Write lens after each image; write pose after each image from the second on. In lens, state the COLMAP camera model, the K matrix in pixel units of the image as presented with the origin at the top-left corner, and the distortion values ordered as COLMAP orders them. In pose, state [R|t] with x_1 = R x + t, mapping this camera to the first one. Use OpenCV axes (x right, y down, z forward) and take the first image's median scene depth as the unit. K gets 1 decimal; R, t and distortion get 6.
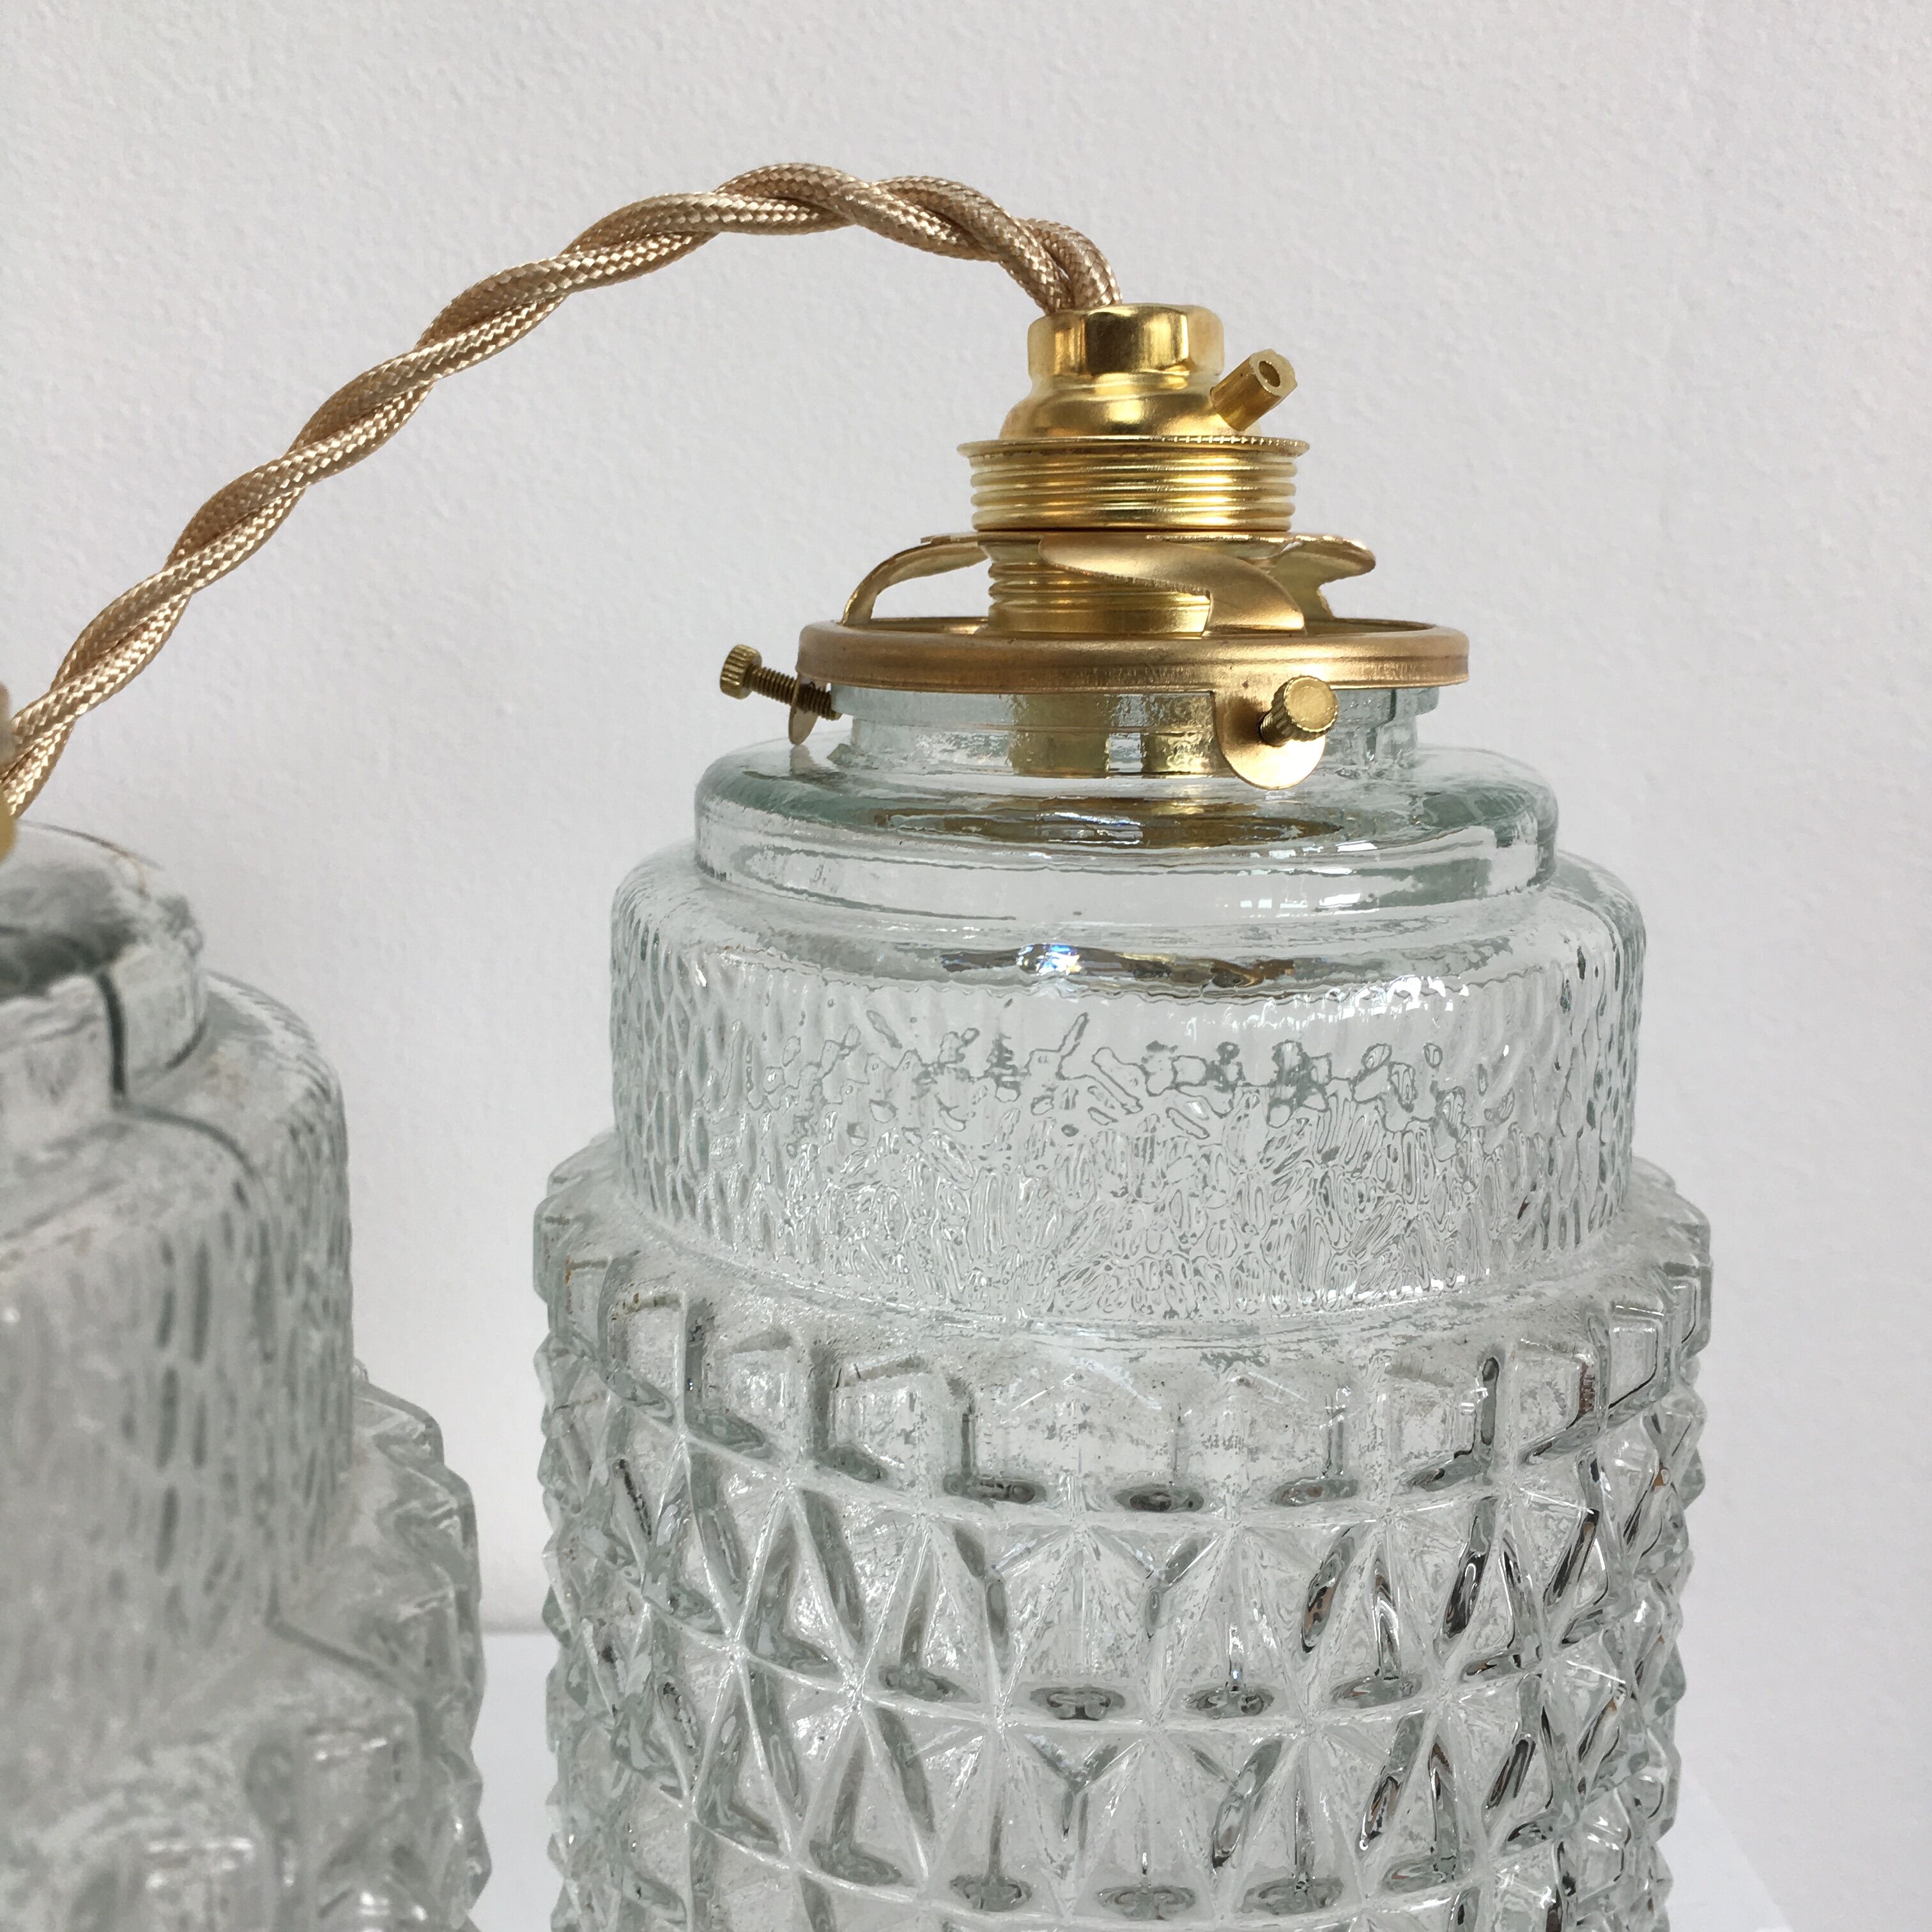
lens RADIAL K [[2371.1, 0, 952.9], [0, 2371.1, 964.5], [0, 0, 1]] dist [0.137725, -0.337075]
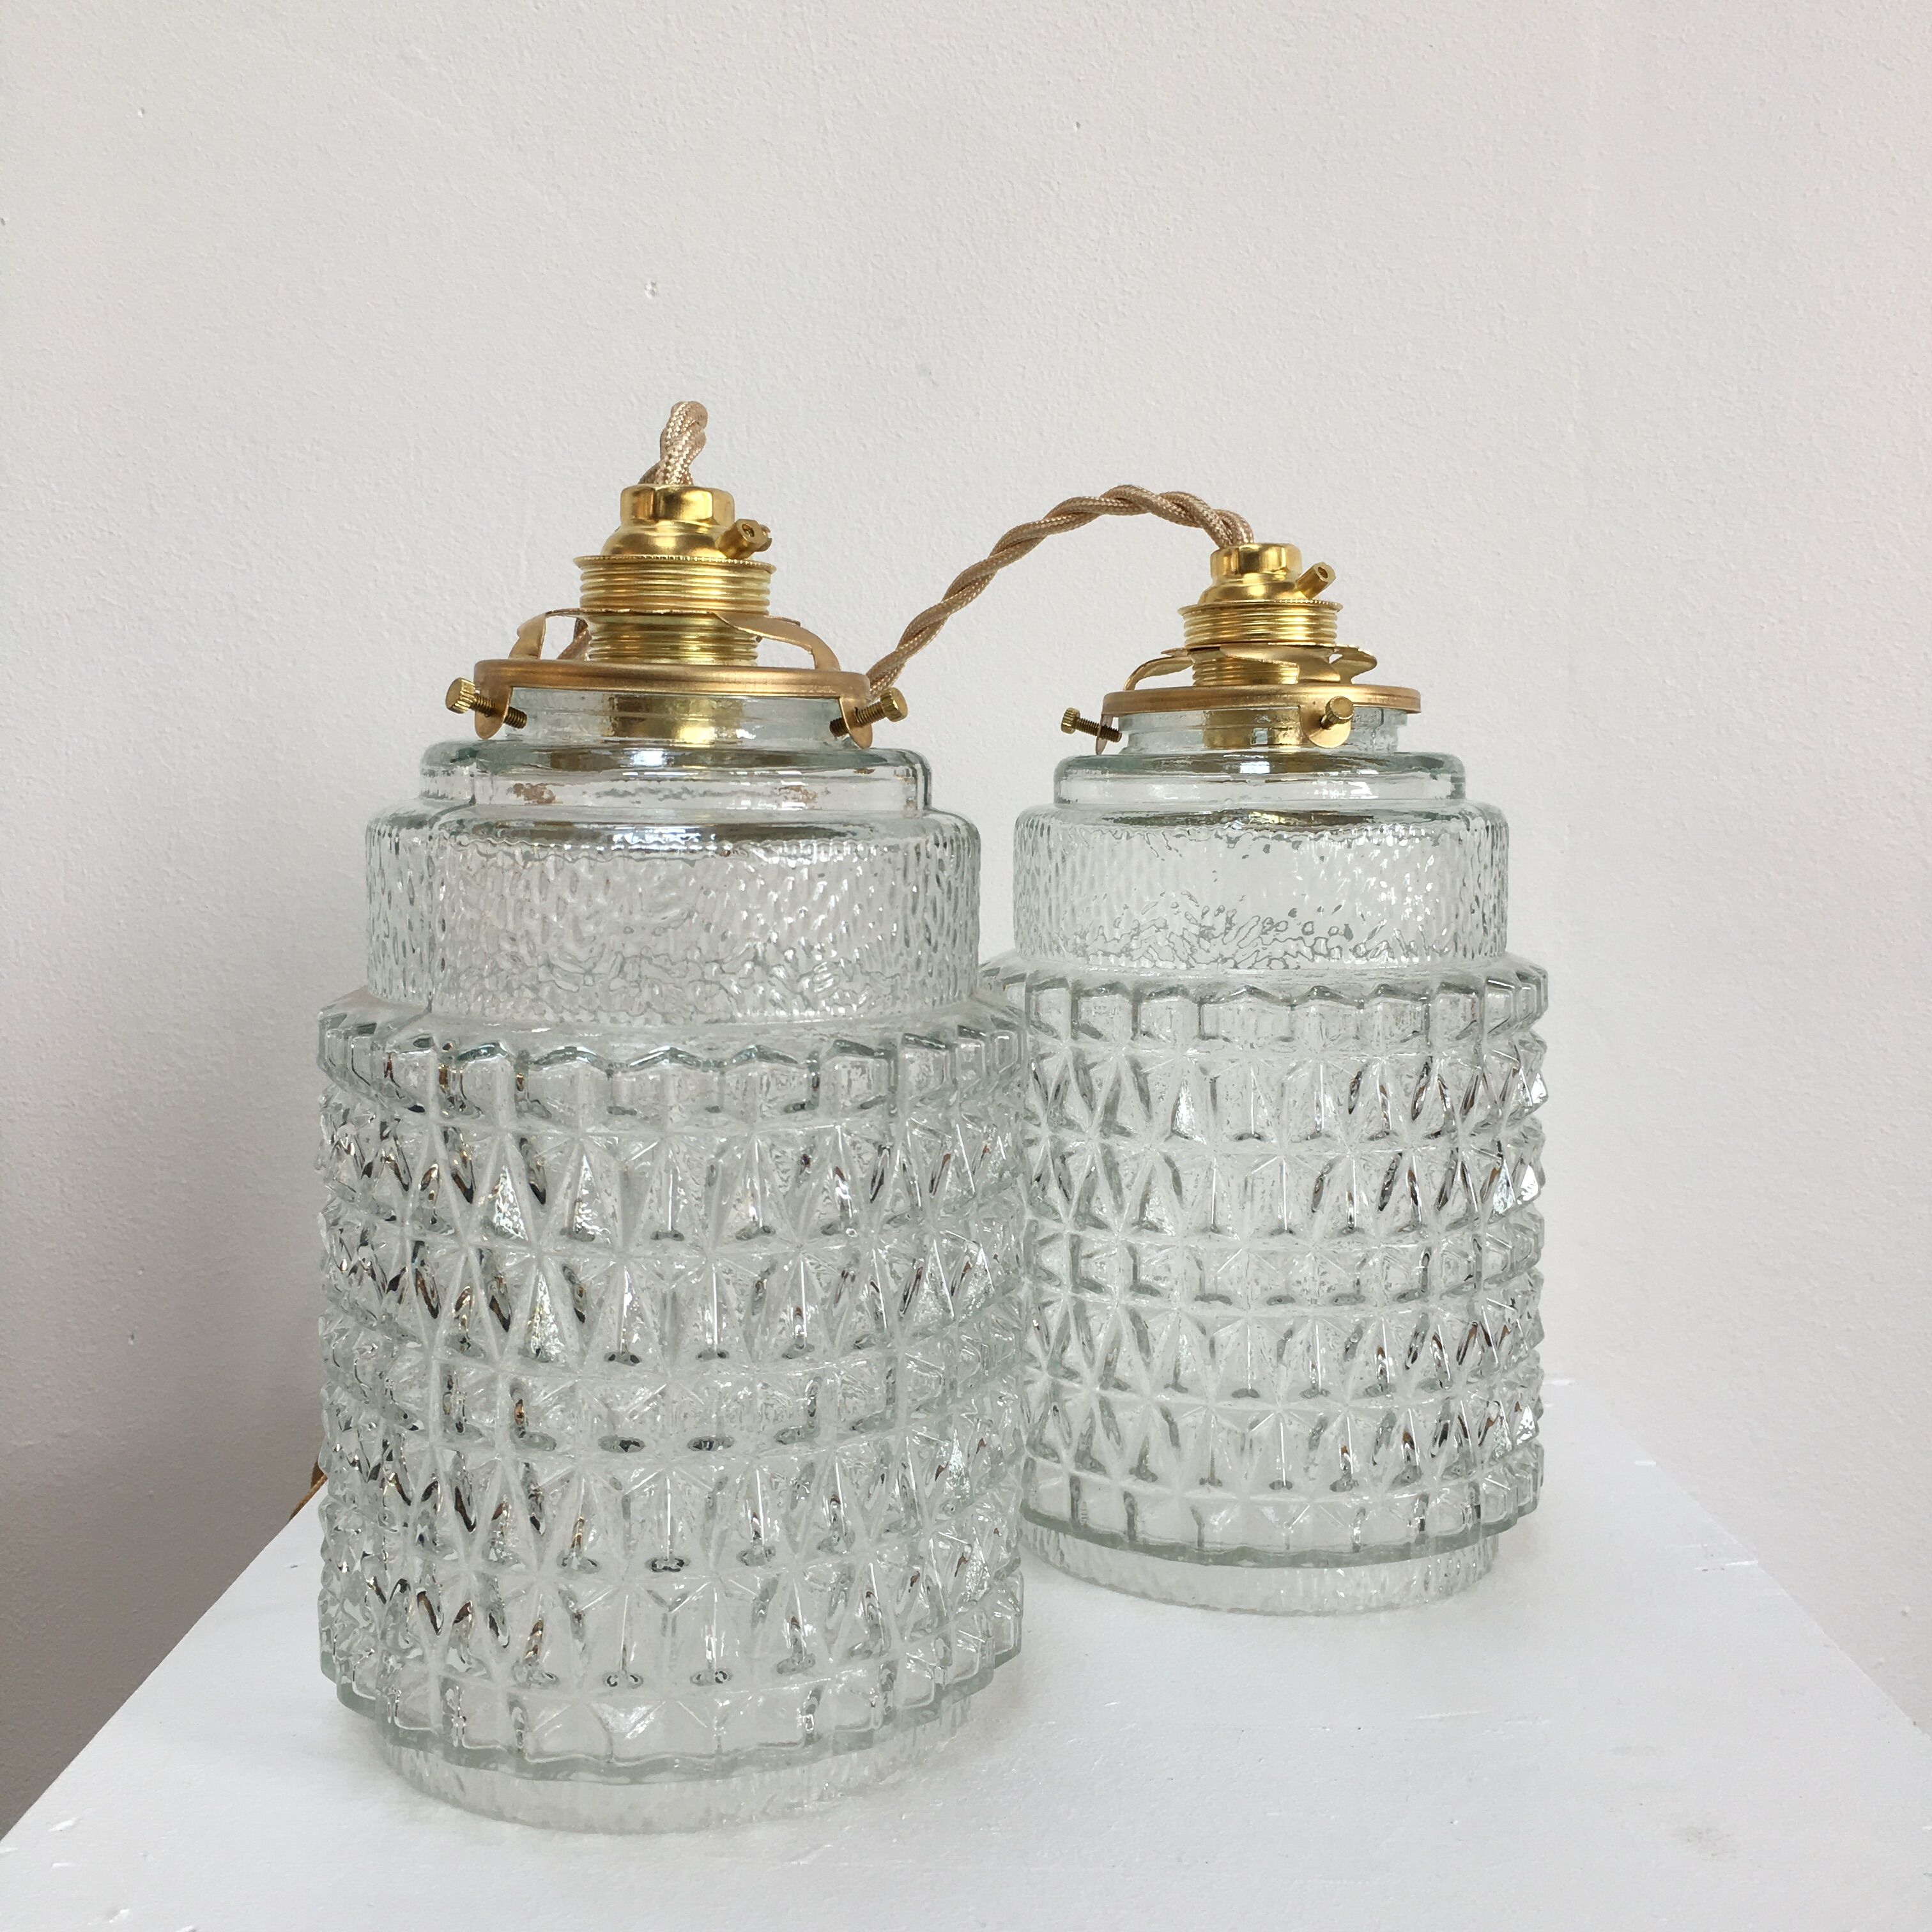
lens RADIAL K [[2495.6, 0, 966.0], [0, 2495.6, 966.0], [0, 0, 1]] dist [0.115027, -0.258262]
pose [[0.999507, -0.012085, -0.028975, -0.130566], [0.008594, 0.993010, -0.117718, 0.373242], [0.030195, 0.117411, 0.992624, -1.229943]]
